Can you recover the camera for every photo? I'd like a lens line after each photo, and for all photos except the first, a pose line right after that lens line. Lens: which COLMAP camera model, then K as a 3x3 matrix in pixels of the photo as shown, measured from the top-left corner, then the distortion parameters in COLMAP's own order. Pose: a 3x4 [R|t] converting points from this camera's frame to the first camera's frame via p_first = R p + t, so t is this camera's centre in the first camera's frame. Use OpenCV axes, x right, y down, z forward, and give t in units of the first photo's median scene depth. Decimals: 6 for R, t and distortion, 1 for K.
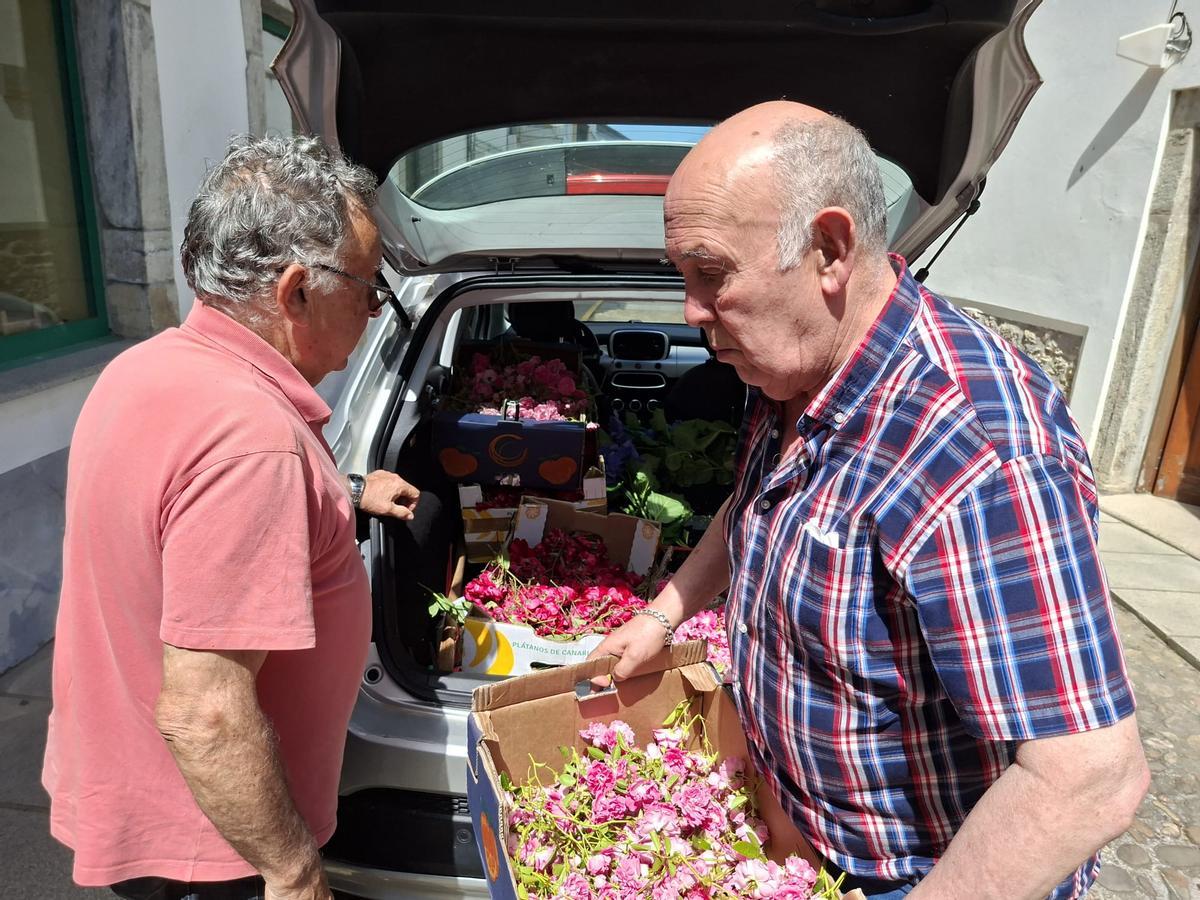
lens RADIAL K [[853.4, 0, 582.2], [0, 853.4, 453.1], [0, 0, 1]] dist [0.056855, -0.074236]
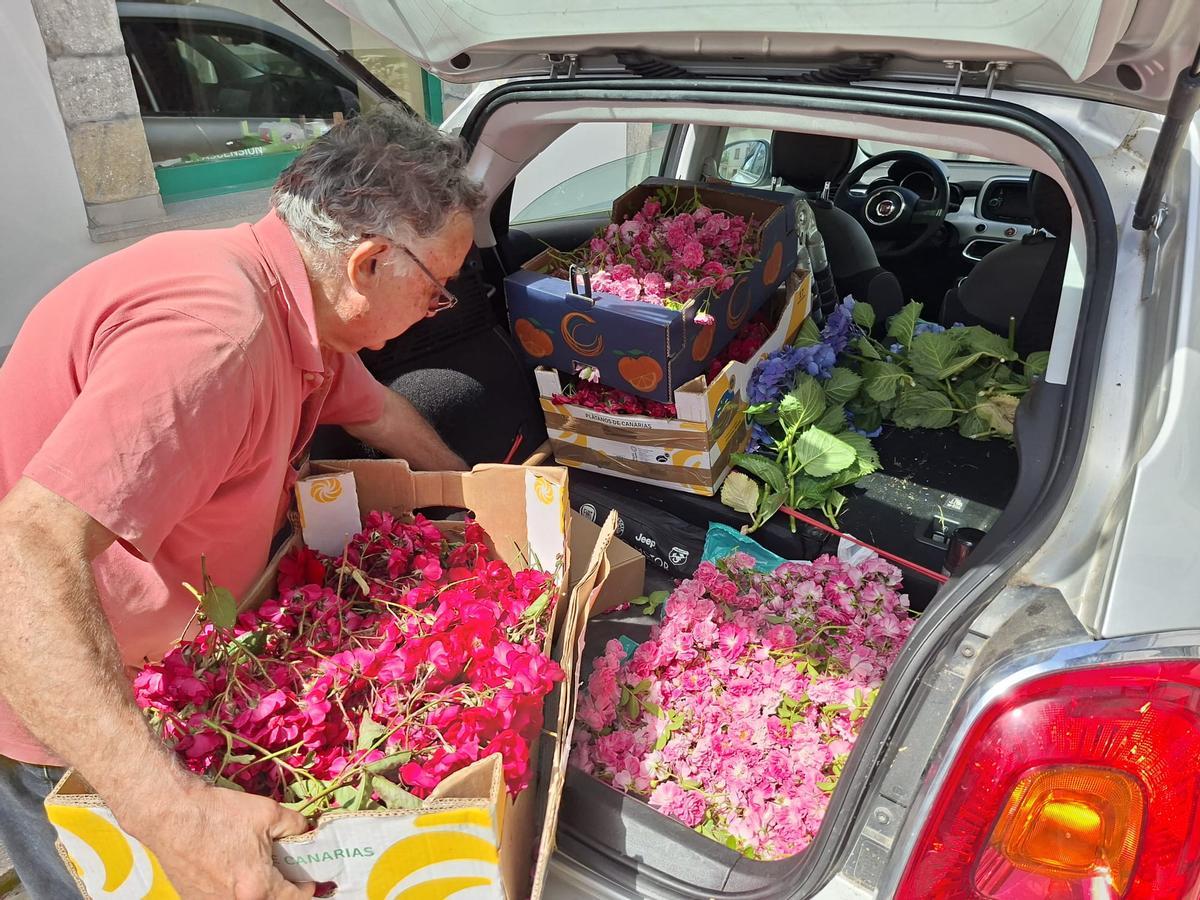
lens RADIAL K [[828.4, 0, 589.4], [0, 828.4, 447.6], [0, 0, 1]] dist [0.066428, -0.070067]
pose [[0.809173, 0.239376, -0.536600, 0.331406], [-0.133394, 0.964245, 0.228994, -0.074779], [0.572229, -0.113716, 0.812172, 0.387950]]
